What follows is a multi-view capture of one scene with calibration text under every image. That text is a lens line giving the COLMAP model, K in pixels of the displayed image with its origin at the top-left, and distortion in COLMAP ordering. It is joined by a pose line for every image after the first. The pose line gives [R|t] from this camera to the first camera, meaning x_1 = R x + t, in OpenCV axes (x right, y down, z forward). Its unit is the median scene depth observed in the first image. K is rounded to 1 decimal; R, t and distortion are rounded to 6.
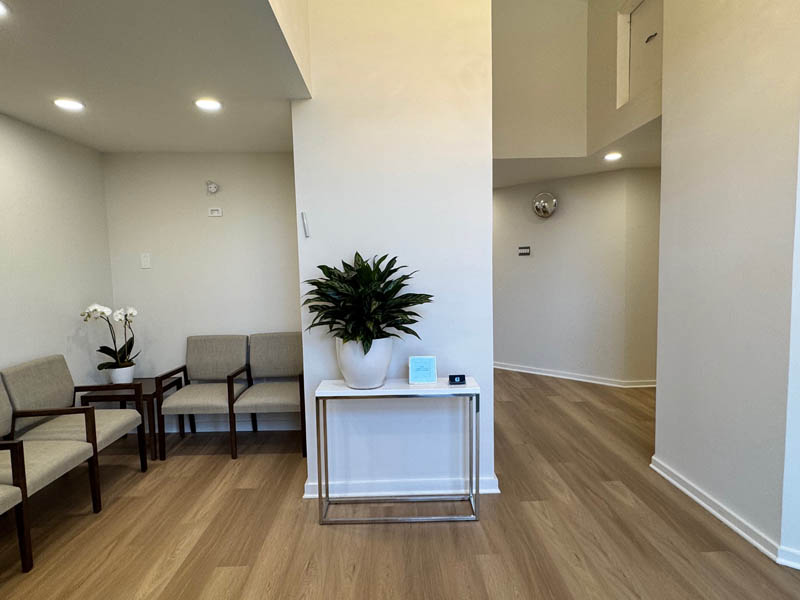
lens RADIAL K [[461.8, 0, 396.8], [0, 461.8, 301.6], [0, 0, 1]] dist [0.002676, 0.000738]
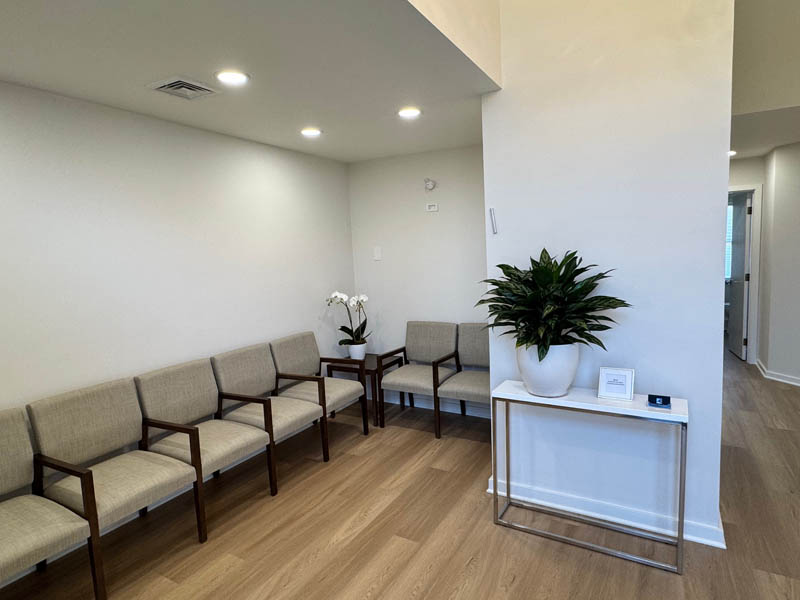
lens RADIAL K [[461.8, 0, 396.8], [0, 461.8, 301.6], [0, 0, 1]] dist [0.002676, 0.000738]
pose [[0.855957, 0.041384, -0.515388, 0.137849], [-0.016347, 0.998459, 0.053025, -0.043374], [0.516788, -0.036962, 0.855315, 0.048064]]
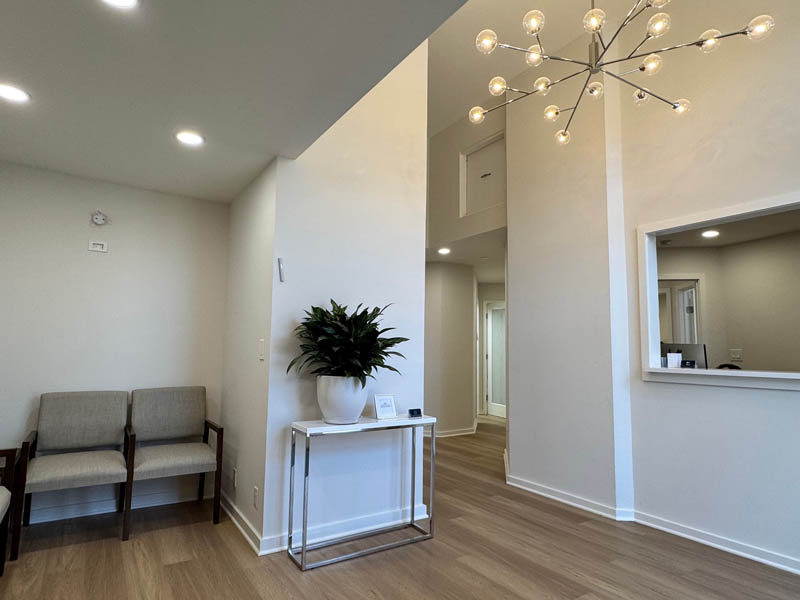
lens RADIAL K [[461.8, 0, 396.8], [0, 461.8, 301.6], [0, 0, 1]] dist [0.002676, 0.000738]
pose [[0.848109, 0.087024, 0.522627, -0.512147], [0.007337, 0.984395, -0.175820, 0.090267], [-0.529772, 0.152948, 0.834235, 0.000295]]
